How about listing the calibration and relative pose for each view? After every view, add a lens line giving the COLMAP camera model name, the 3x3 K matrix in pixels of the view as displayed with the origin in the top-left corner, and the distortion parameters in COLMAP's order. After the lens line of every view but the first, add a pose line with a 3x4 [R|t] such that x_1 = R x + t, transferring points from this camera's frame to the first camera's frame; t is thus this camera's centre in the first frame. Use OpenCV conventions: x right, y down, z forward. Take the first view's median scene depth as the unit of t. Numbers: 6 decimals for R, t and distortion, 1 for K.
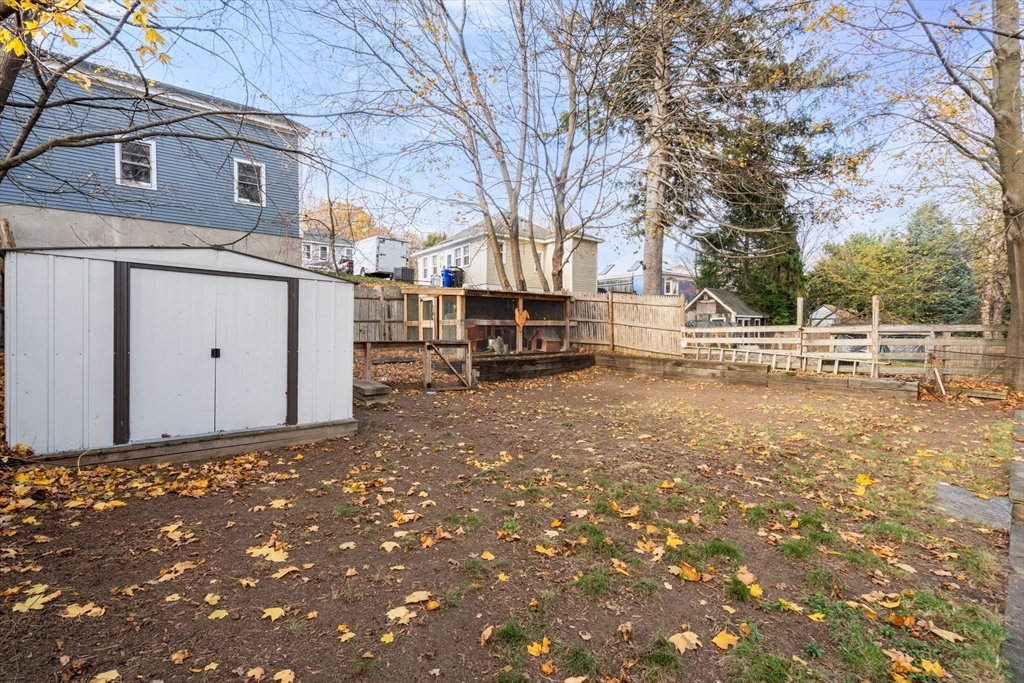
lens RADIAL K [[477.8, 0, 490.1], [0, 477.8, 336.1], [0, 0, 1]] dist [0.000165, 0.000085]
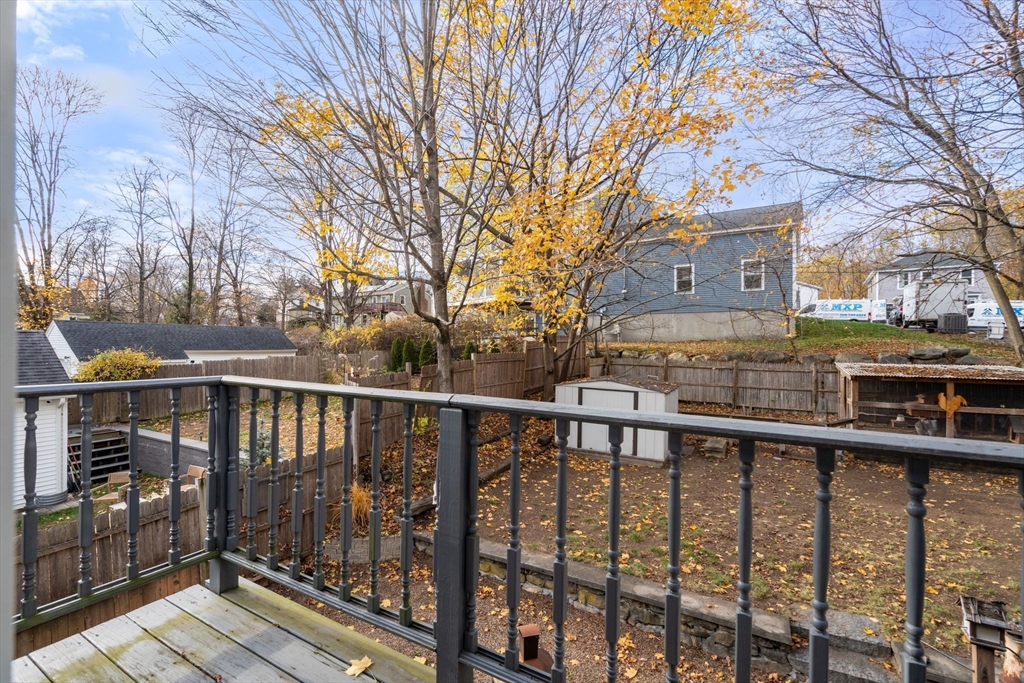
lens RADIAL K [[449.3, 0, 513.7], [0, 449.3, 338.5], [0, 0, 1]] dist [-0.001282, 0.000021]
pose [[0.361472, -0.008782, -0.932342, 0.591920], [-0.013646, 0.999799, -0.014708, -0.143639], [0.932283, 0.018040, 0.361279, -0.140806]]
